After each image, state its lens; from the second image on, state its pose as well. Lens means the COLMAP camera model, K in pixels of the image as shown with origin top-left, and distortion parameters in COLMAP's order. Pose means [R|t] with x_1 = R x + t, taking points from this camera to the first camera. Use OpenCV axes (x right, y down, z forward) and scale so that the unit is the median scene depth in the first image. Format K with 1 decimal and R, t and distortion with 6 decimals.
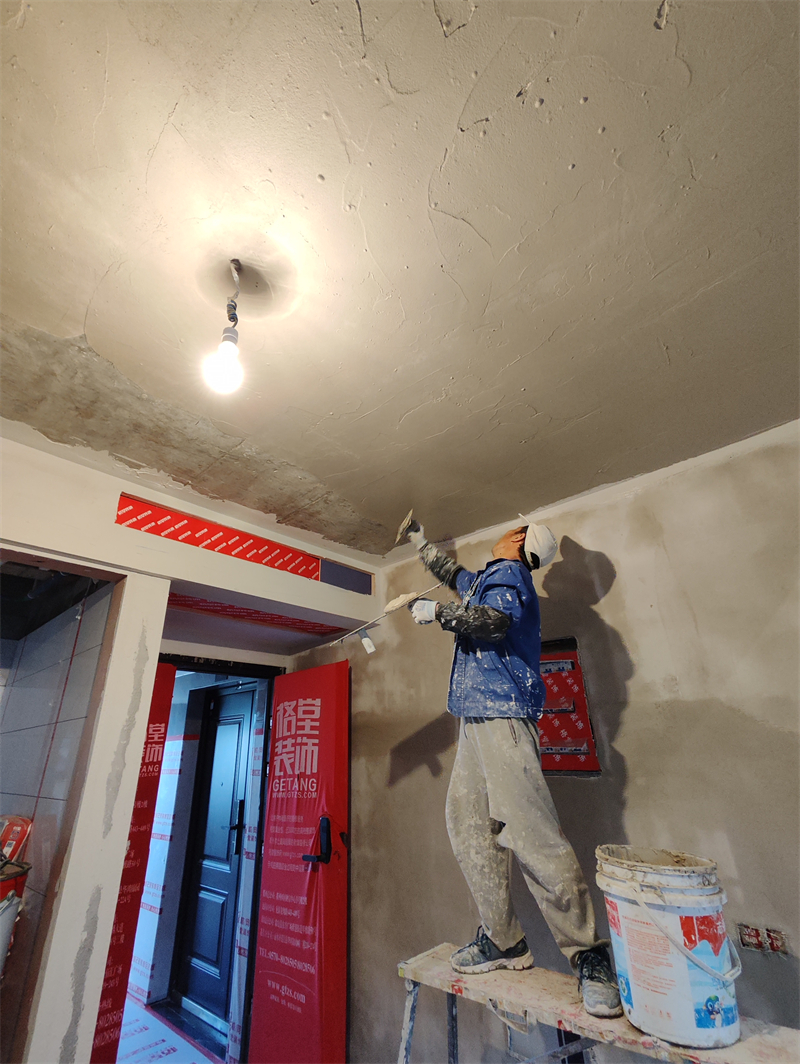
lens RADIAL K [[484.4, 0, 384.9], [0, 484.4, 533.2], [0, 0, 1]] dist [-0.003264, 0.006602]
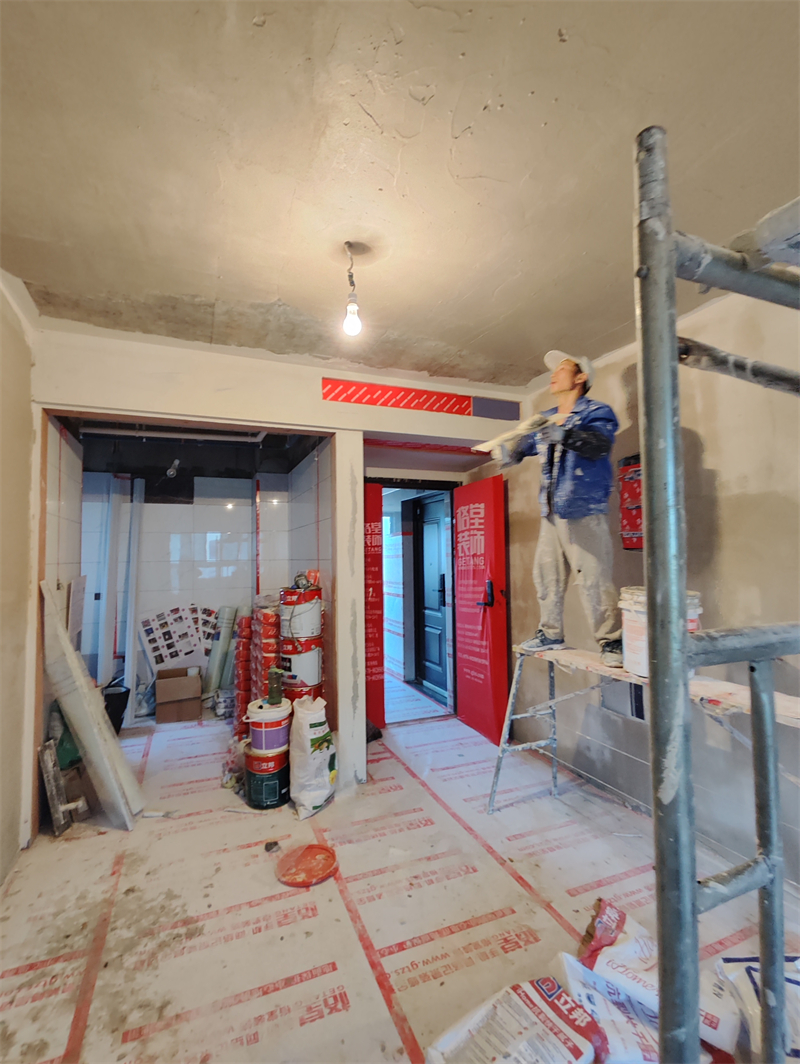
lens RADIAL K [[484.4, 0, 384.9], [0, 484.4, 533.2], [0, 0, 1]] dist [-0.003264, 0.006602]
pose [[0.904528, -0.008027, -0.426339, 0.208924], [0.167574, 0.926074, 0.338092, -0.087015], [0.392108, -0.377257, 0.839005, -0.283779]]
